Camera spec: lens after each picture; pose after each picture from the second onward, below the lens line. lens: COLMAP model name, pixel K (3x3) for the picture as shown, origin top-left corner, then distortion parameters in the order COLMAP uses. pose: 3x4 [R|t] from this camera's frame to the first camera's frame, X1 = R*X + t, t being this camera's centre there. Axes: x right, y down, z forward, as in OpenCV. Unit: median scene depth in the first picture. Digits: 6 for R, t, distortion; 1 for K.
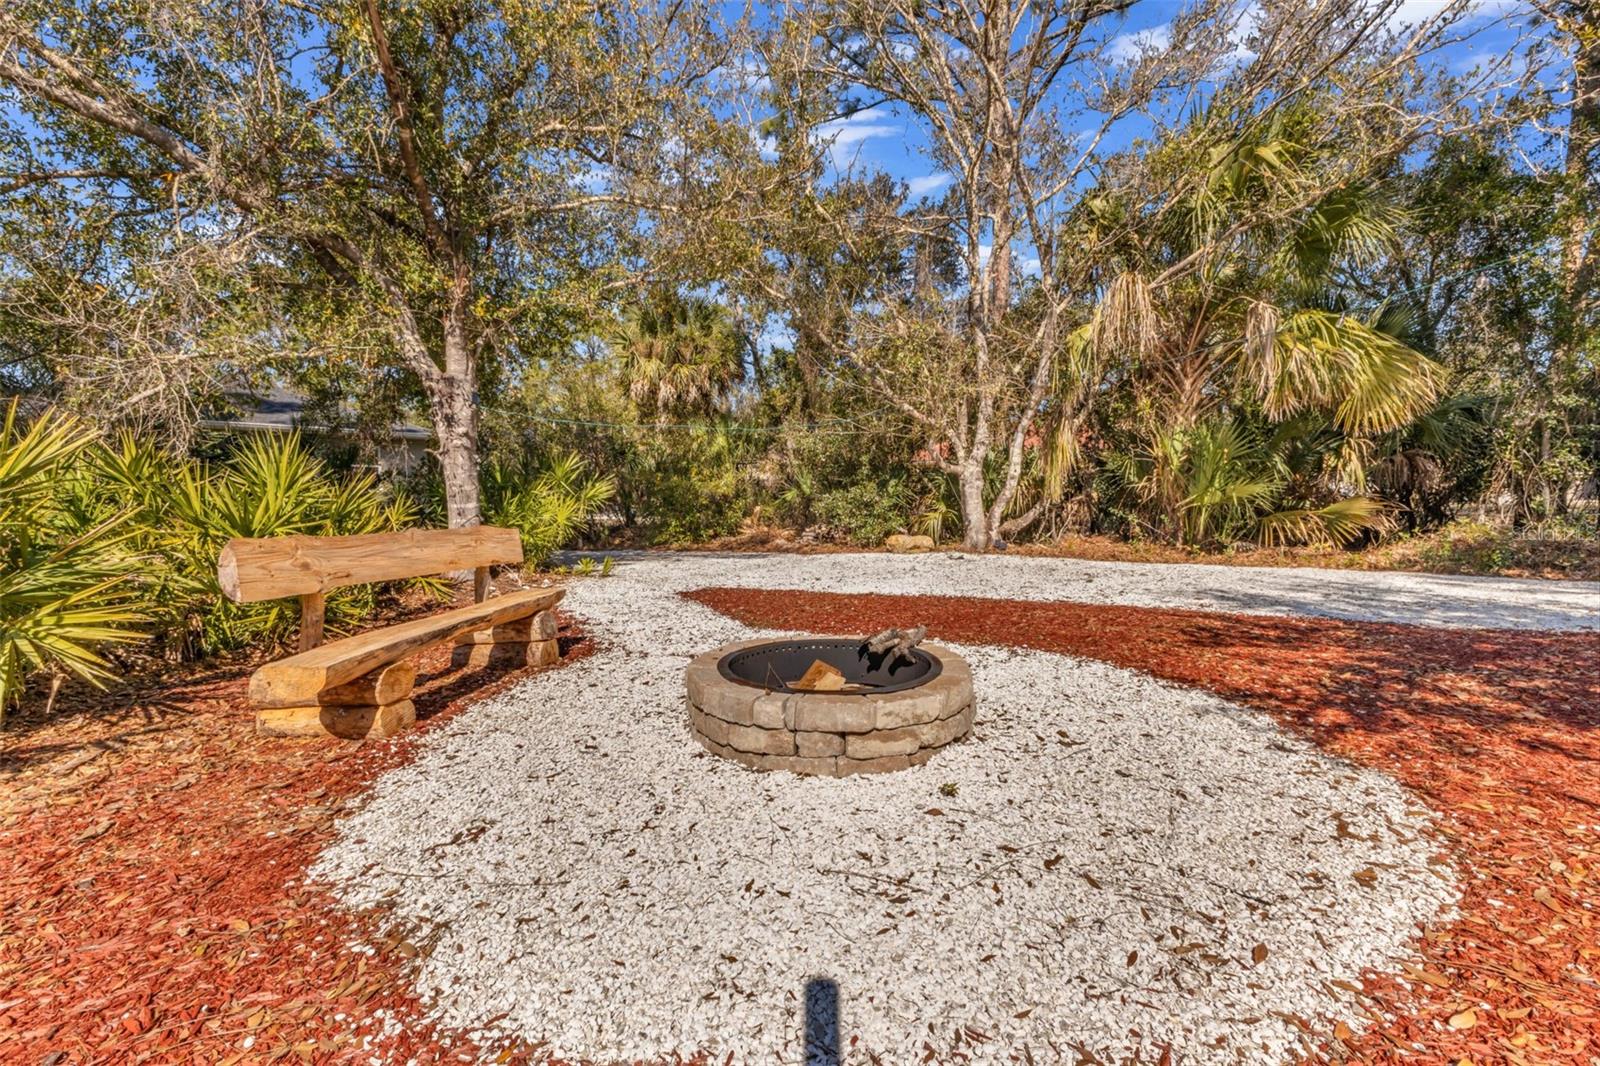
lens RADIAL K [[708.6, 0, 794.6], [0, 708.6, 541.3], [0, 0, 1]] dist [0.008102, -0.001074]
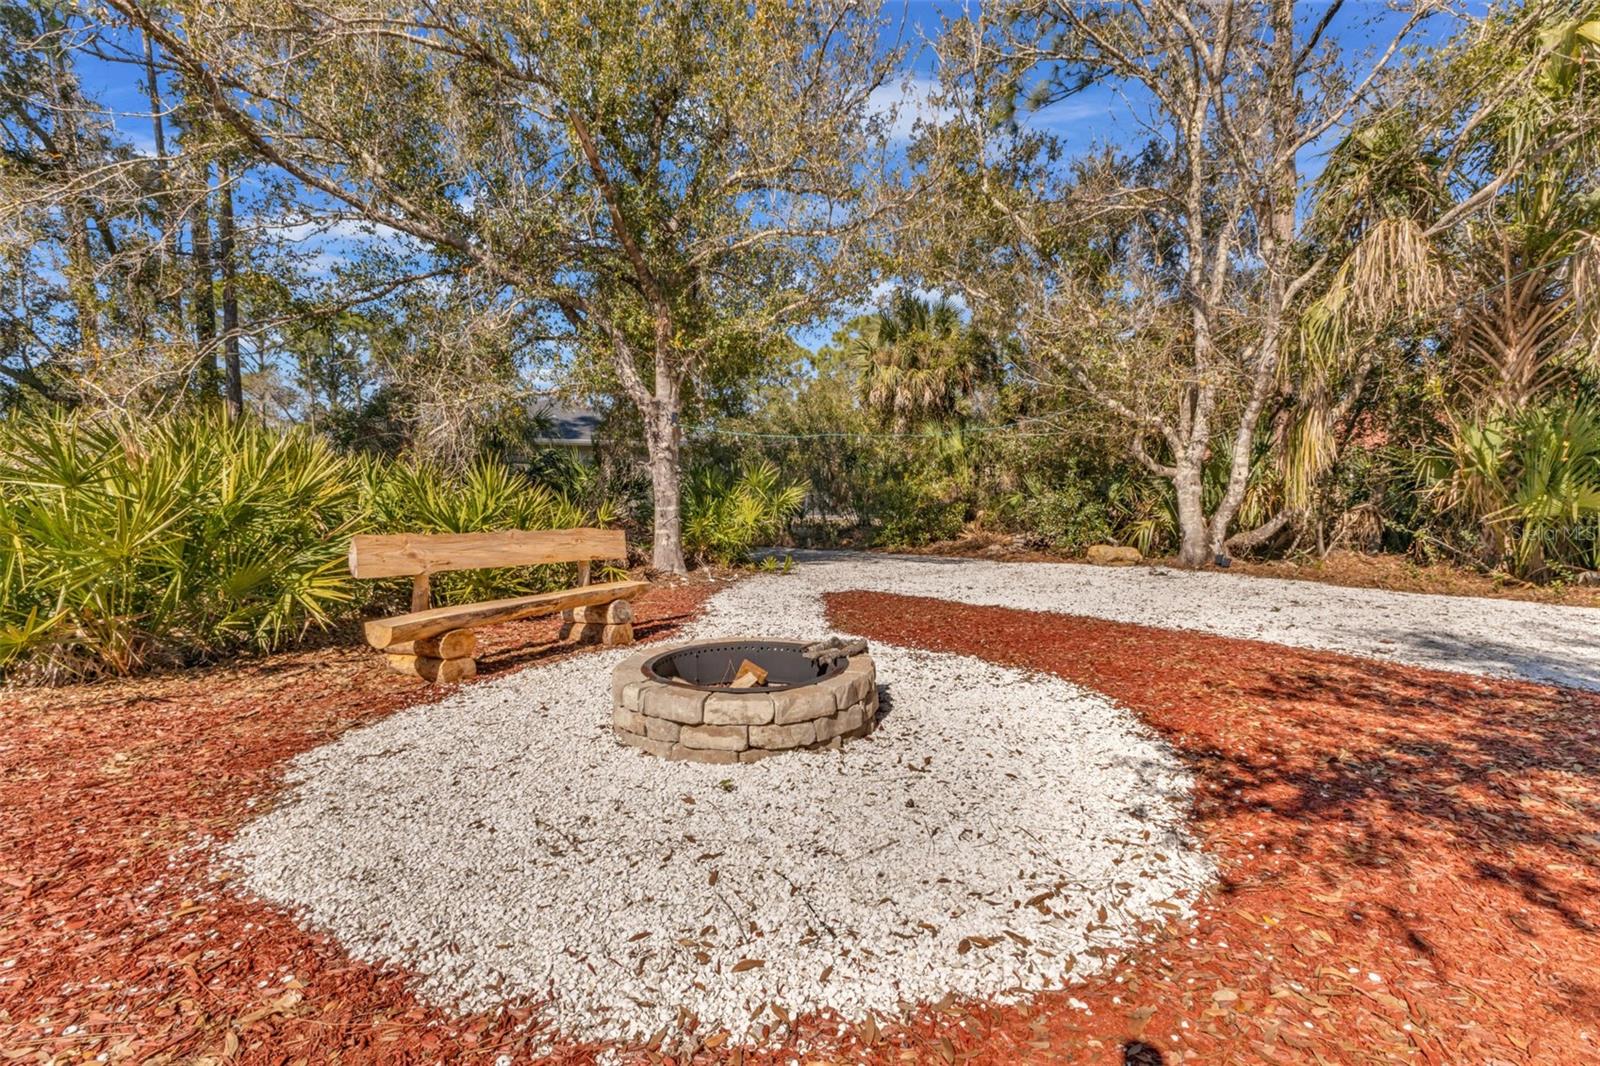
lens RADIAL K [[708.6, 0, 794.6], [0, 708.6, 541.3], [0, 0, 1]] dist [0.008102, -0.001074]
pose [[0.905480, 0.031908, -0.423187, 0.197128], [-0.031888, 0.999466, 0.007131, -0.008929], [0.423189, 0.007038, 0.906014, 0.014797]]
